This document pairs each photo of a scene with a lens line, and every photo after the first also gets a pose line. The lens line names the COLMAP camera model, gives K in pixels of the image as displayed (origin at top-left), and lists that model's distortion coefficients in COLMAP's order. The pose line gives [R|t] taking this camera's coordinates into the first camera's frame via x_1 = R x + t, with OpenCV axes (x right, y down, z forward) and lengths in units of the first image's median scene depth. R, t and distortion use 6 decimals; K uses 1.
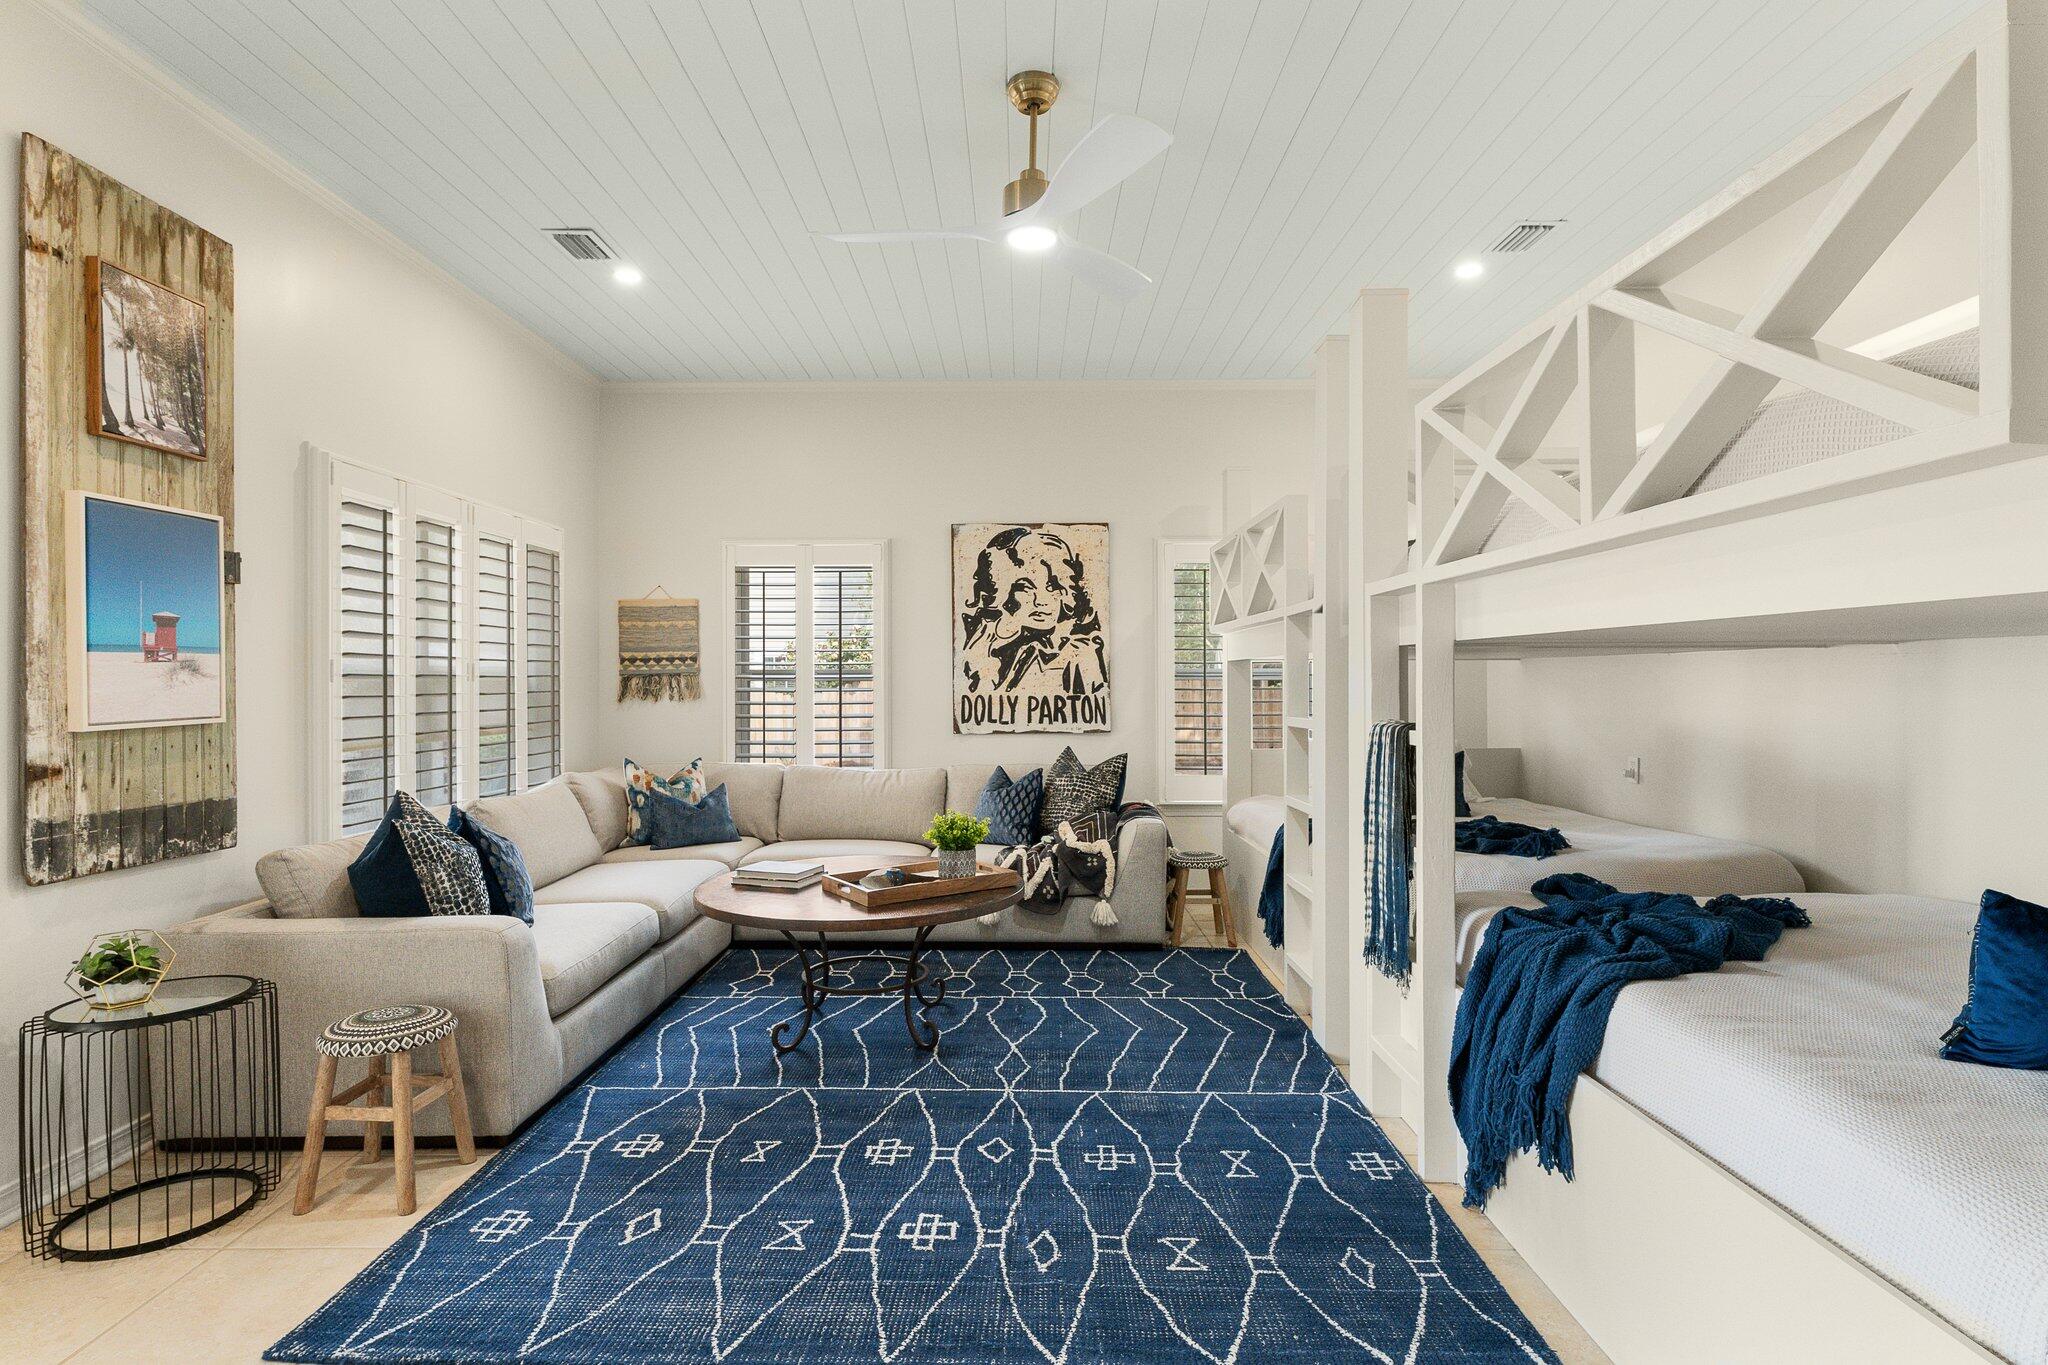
lens RADIAL K [[1001.1, 0, 1023.1], [0, 1001.1, 681.4], [0, 0, 1]] dist [0.000473, 0.000003]
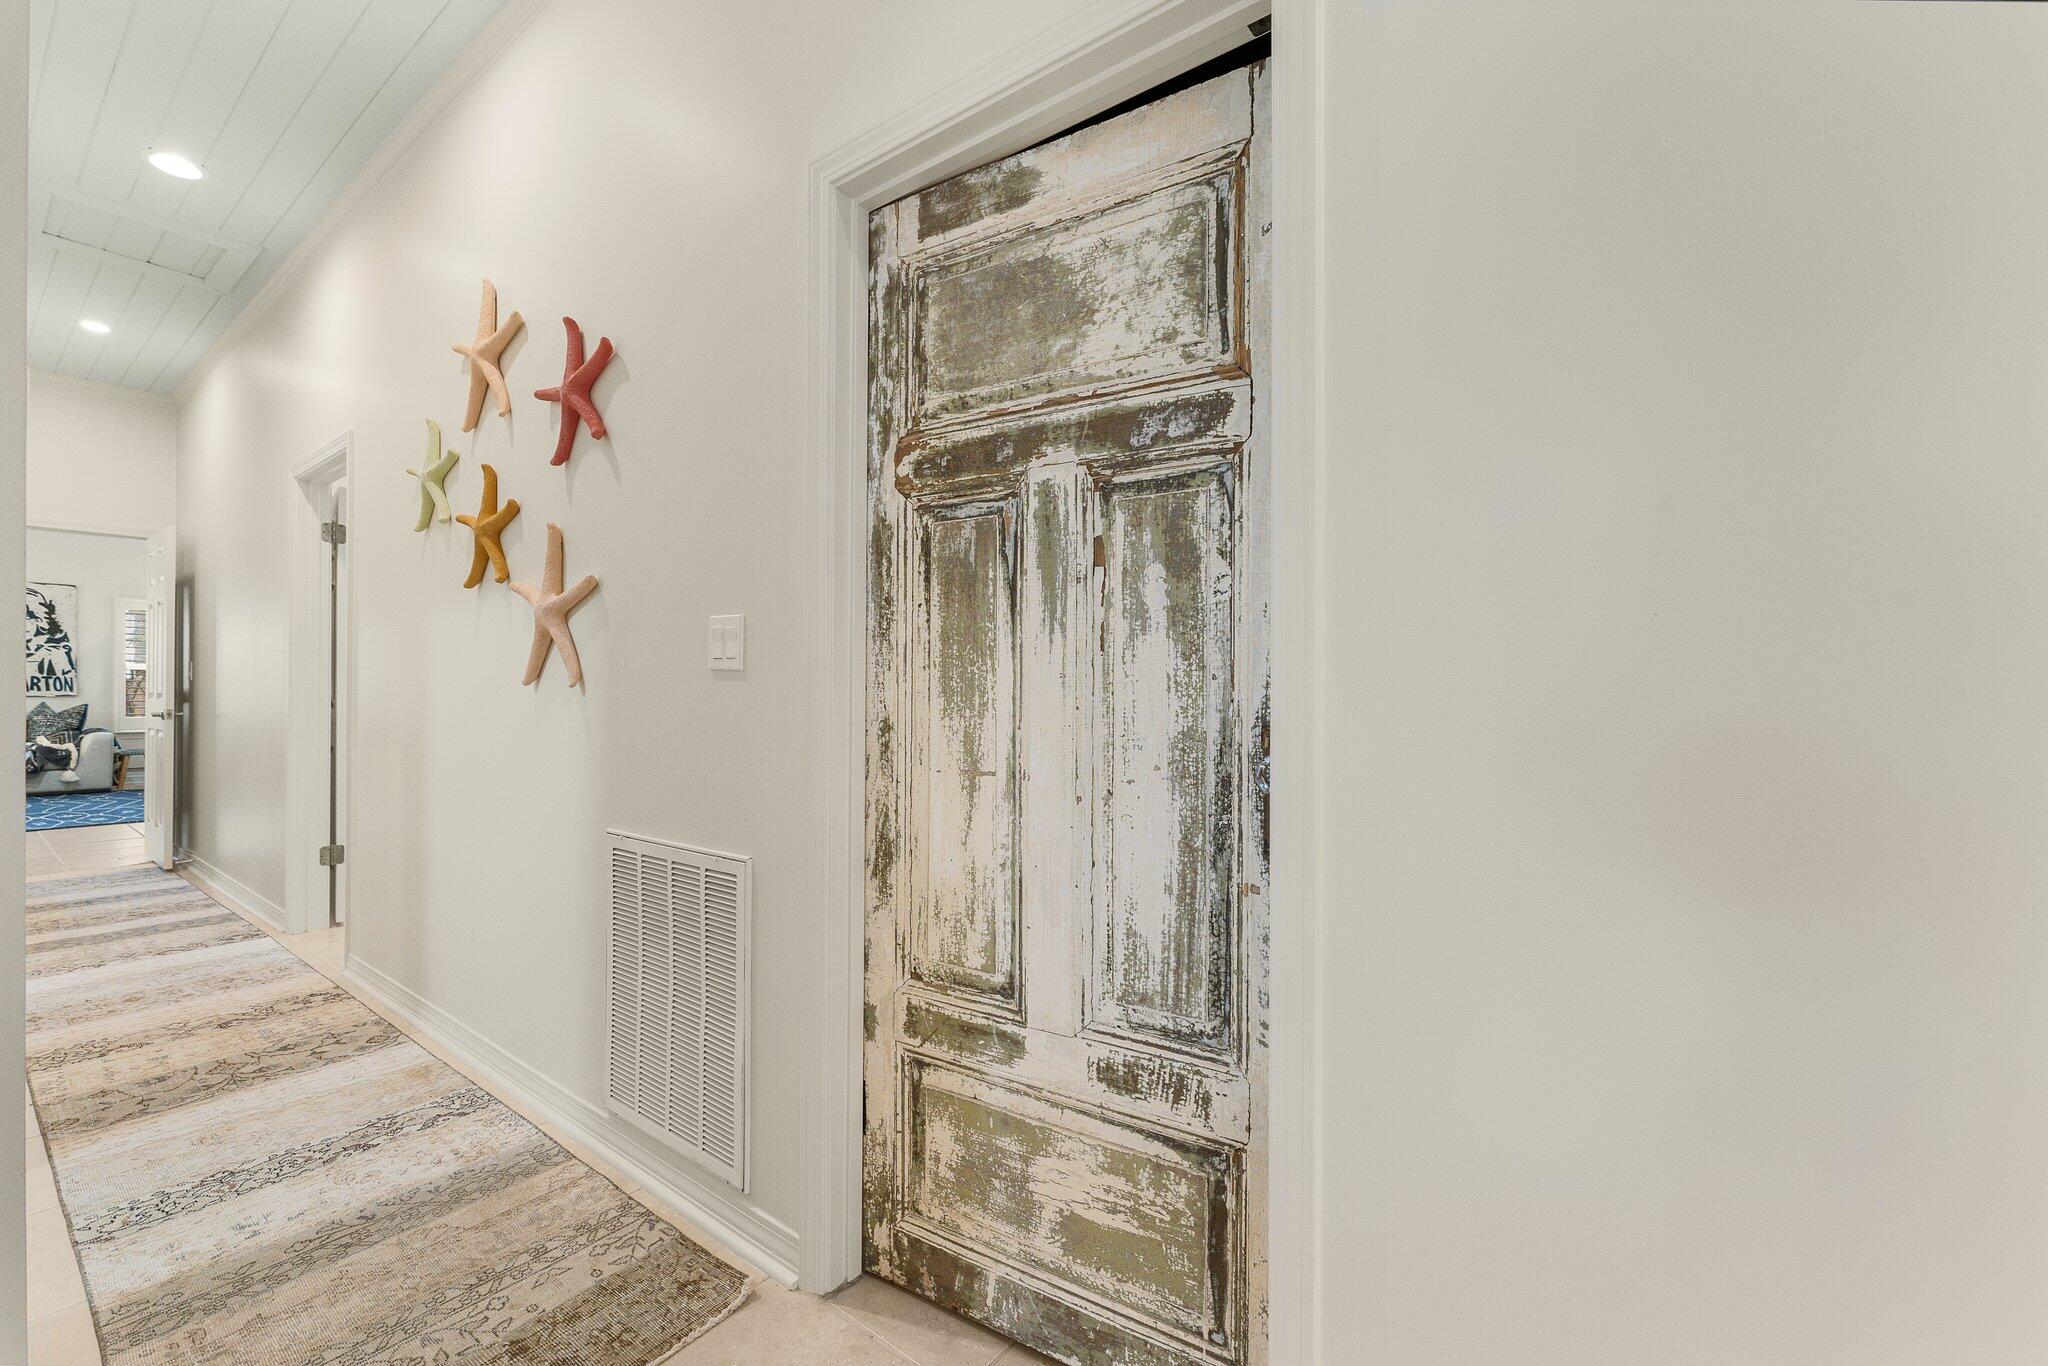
lens RADIAL K [[836.0, 0, 1020.9], [0, 836.0, 682.4], [0, 0, 1]] dist [-0.001270, -0.000114]
pose [[0.600908, 0.007900, 0.799279, -0.101214], [0.000659, 0.999946, -0.010379, 0.042693], [-0.799318, 0.006764, 0.600870, -1.380494]]
